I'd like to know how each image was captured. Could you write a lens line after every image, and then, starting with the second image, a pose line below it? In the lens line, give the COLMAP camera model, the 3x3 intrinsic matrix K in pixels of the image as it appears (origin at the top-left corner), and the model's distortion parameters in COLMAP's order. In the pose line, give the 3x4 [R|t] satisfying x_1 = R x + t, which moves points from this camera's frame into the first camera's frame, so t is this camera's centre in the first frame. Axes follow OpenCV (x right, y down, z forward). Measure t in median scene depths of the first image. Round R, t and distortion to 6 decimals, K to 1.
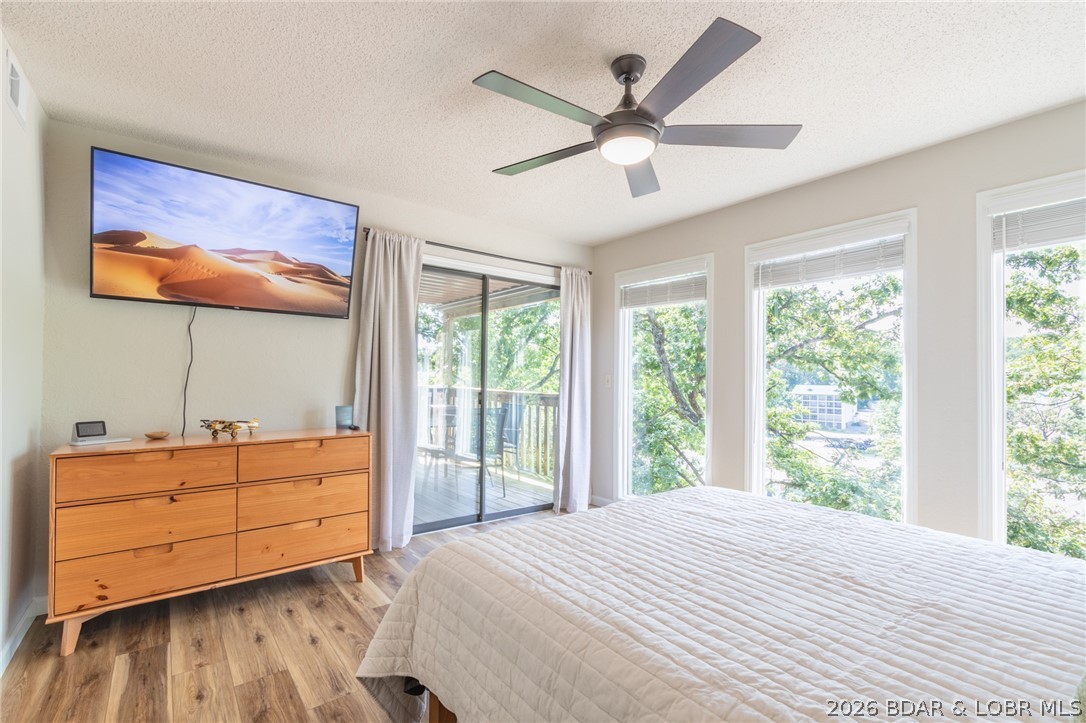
lens RADIAL K [[494.7, 0, 540.6], [0, 494.7, 373.6], [0, 0, 1]] dist [-0.000302, -0.000079]
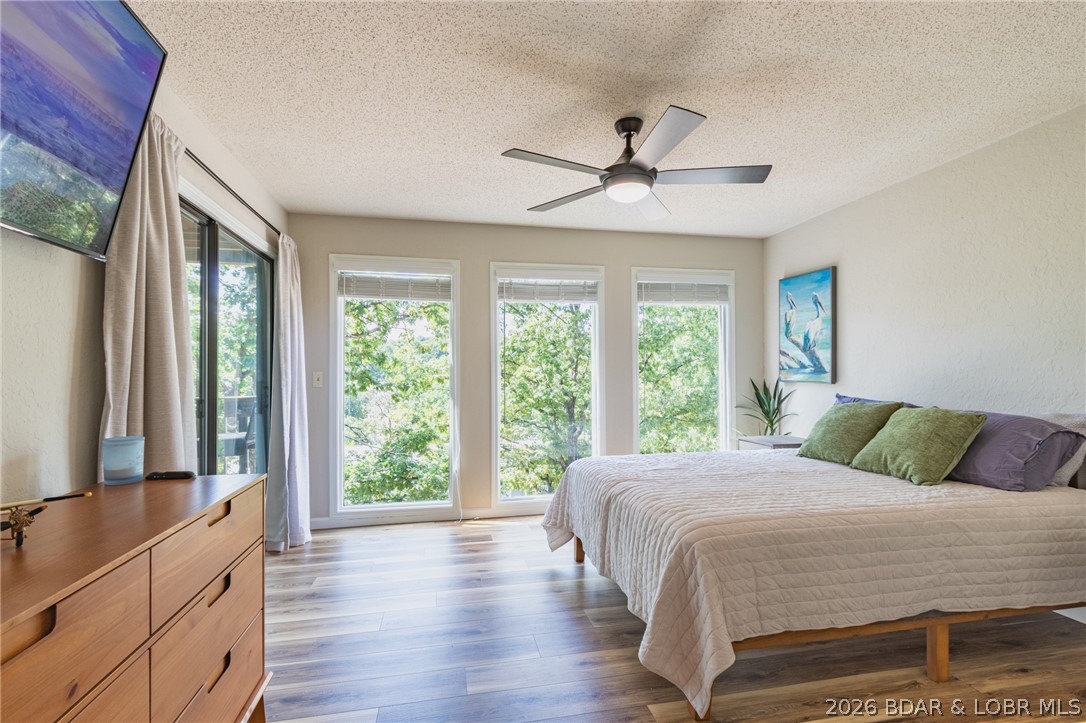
lens RADIAL K [[494.7, 0, 540.6], [0, 494.7, 373.6], [0, 0, 1]] dist [-0.000302, -0.000079]
pose [[0.455497, -0.007515, 0.890206, -0.611551], [-0.001849, 0.999954, 0.009388, -0.003884], [-0.890236, -0.005923, 0.455462, 0.372800]]
